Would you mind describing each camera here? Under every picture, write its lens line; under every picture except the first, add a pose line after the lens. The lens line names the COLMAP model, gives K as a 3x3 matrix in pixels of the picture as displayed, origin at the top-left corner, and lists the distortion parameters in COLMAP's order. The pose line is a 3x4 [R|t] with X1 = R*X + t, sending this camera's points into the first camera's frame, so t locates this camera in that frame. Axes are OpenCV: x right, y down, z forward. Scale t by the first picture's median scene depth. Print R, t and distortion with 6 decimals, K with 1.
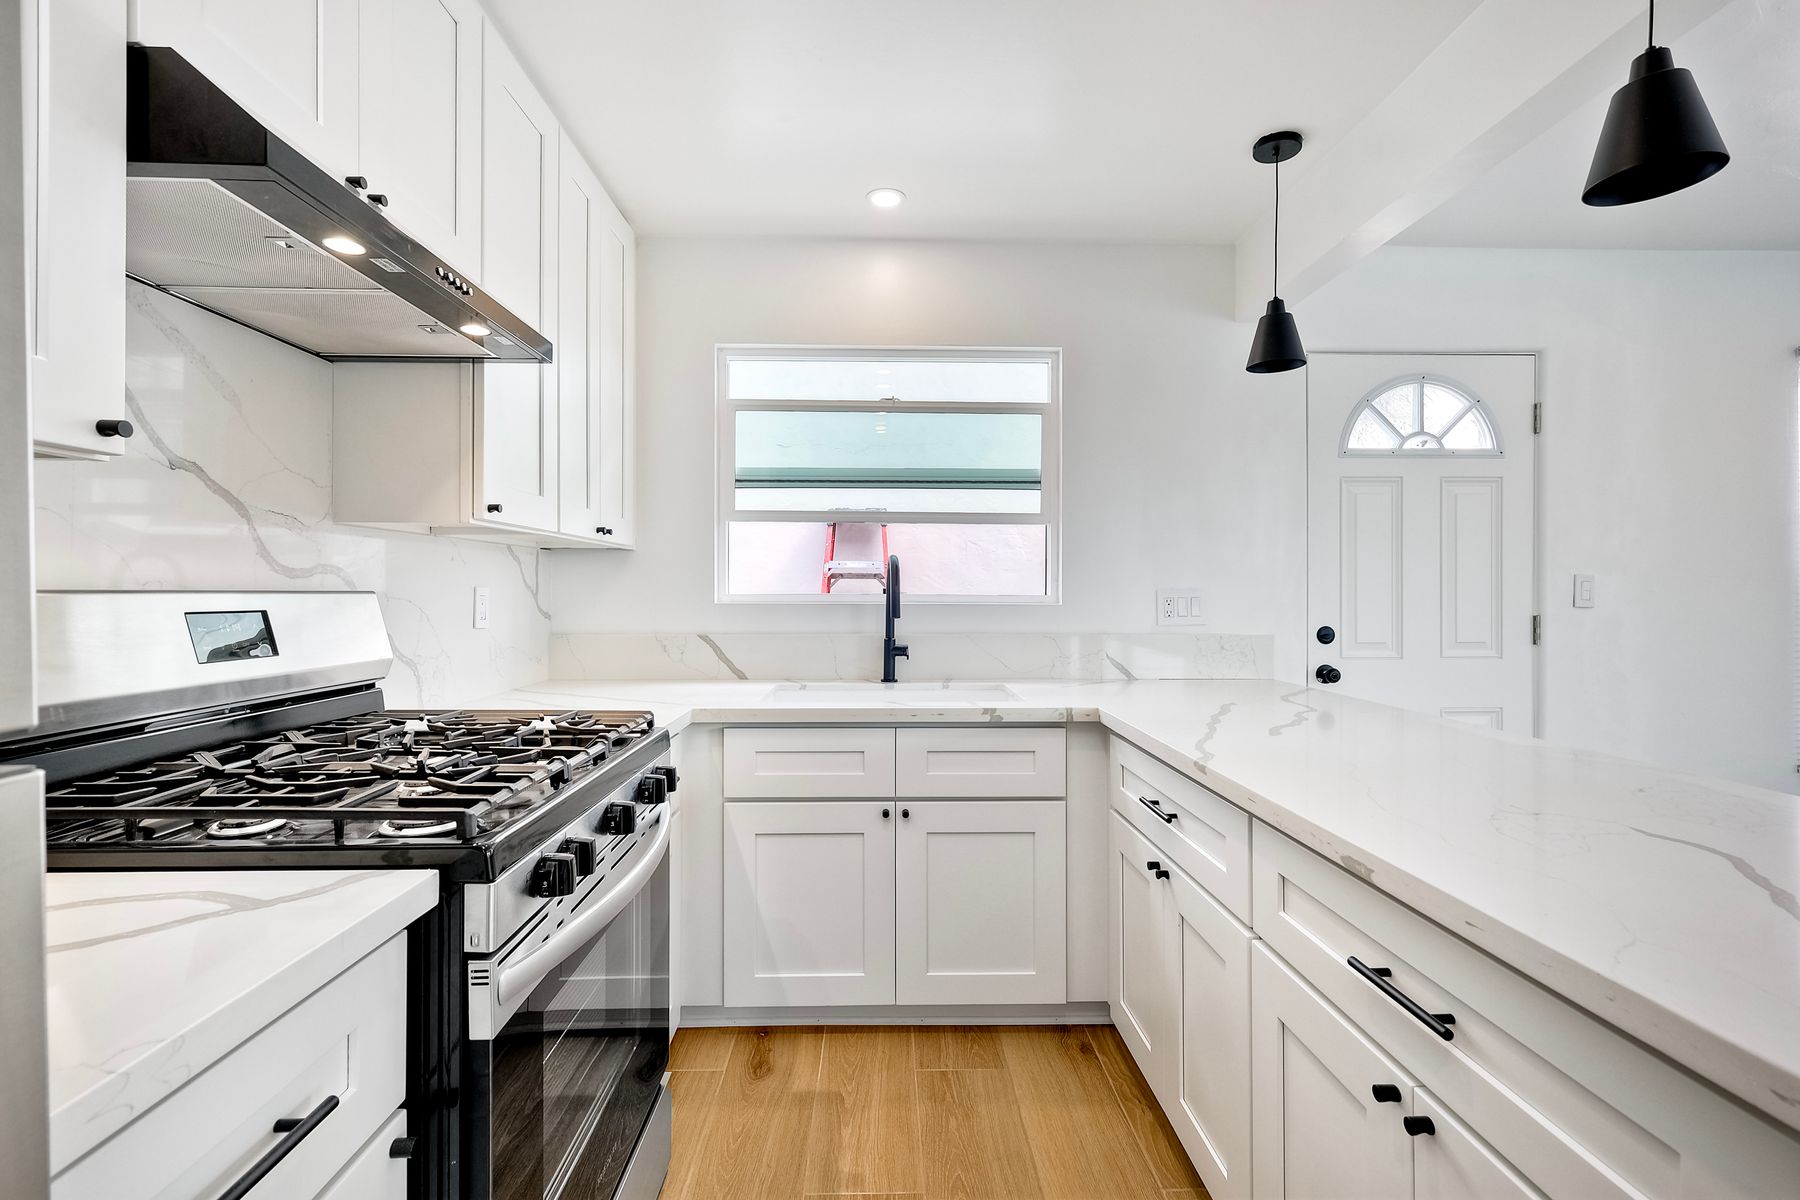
lens RADIAL K [[788.1, 0, 903.5], [0, 788.1, 591.7], [0, 0, 1]] dist [0.006951, -0.001627]
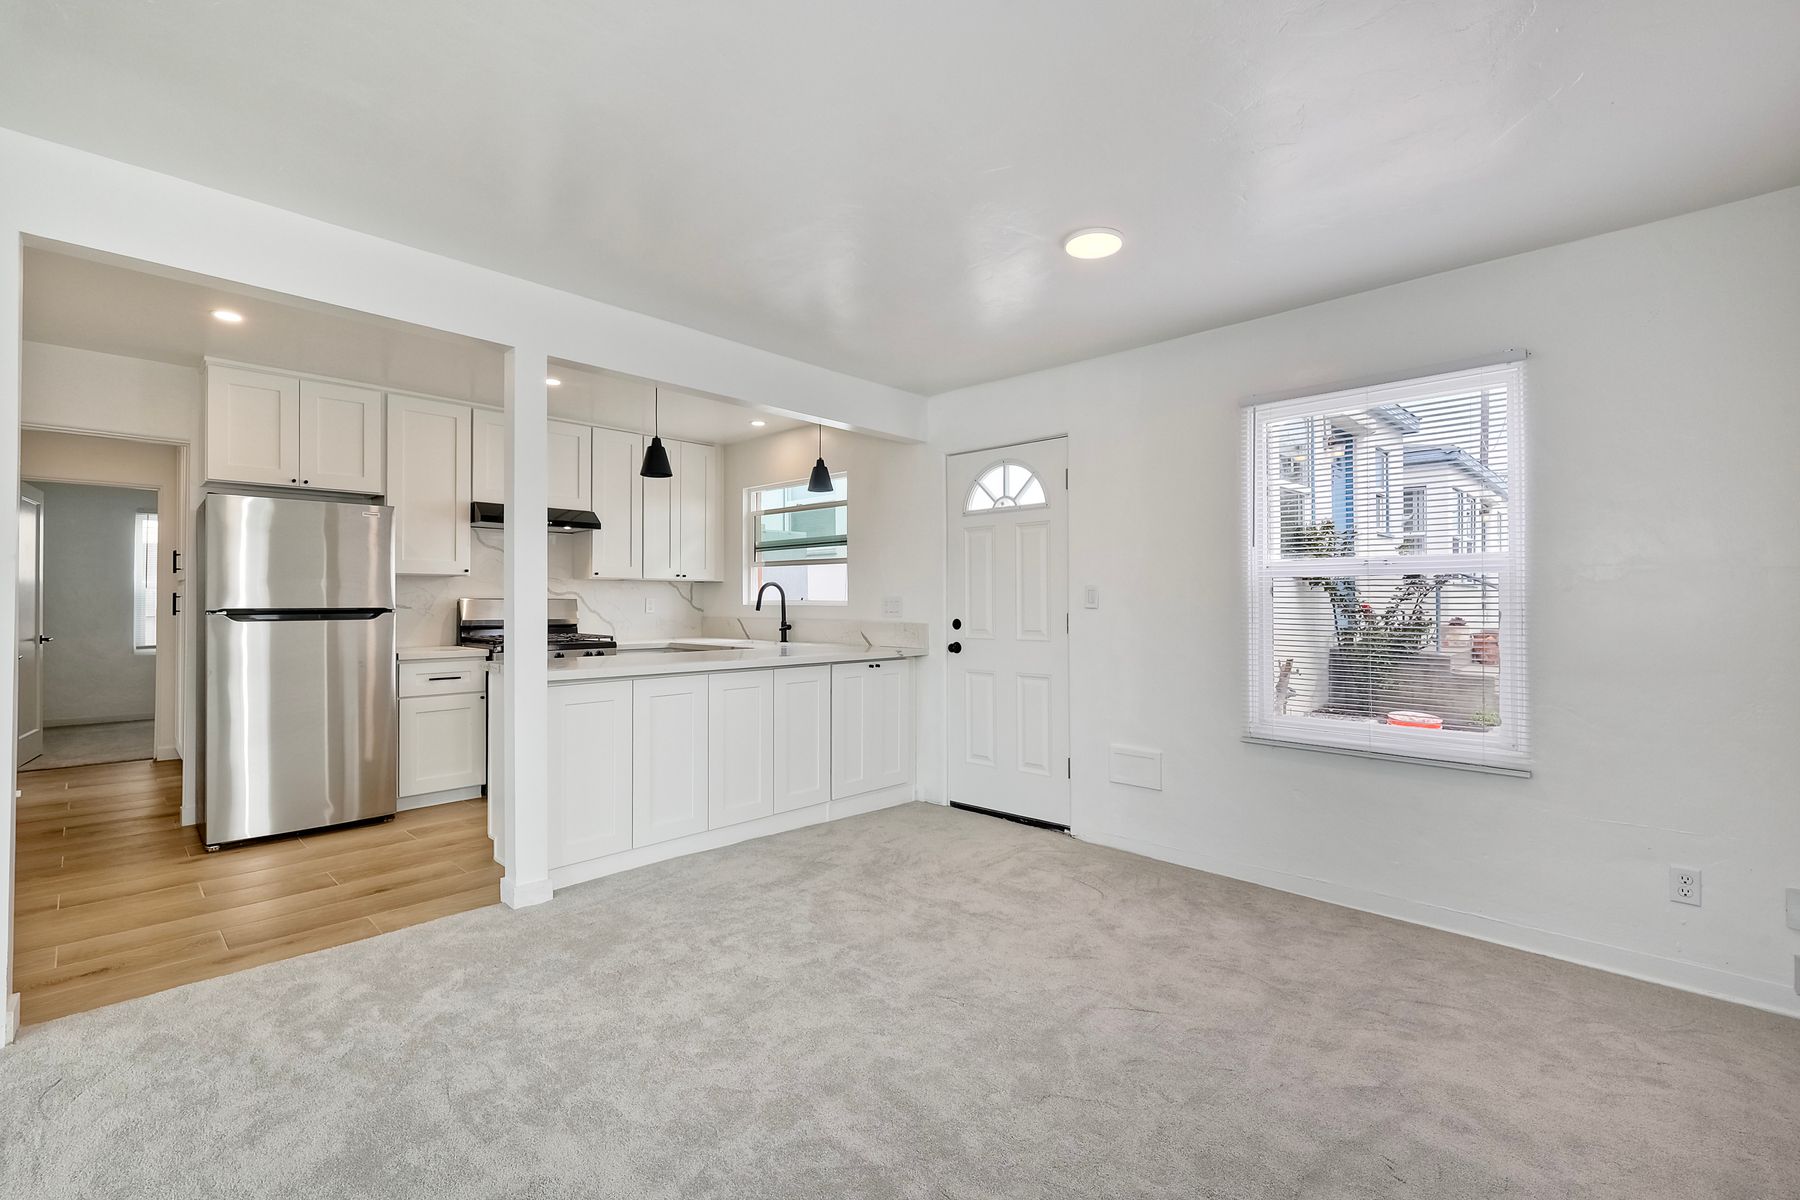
lens RADIAL K [[788.1, 0, 901.3], [0, 788.1, 595.6], [0, 0, 1]] dist [0.006951, -0.001627]
pose [[0.704220, -0.008155, -0.709935, 2.051443], [0.000230, 0.999937, -0.011258, 0.017042], [0.709982, 0.007765, 0.704177, -0.316206]]
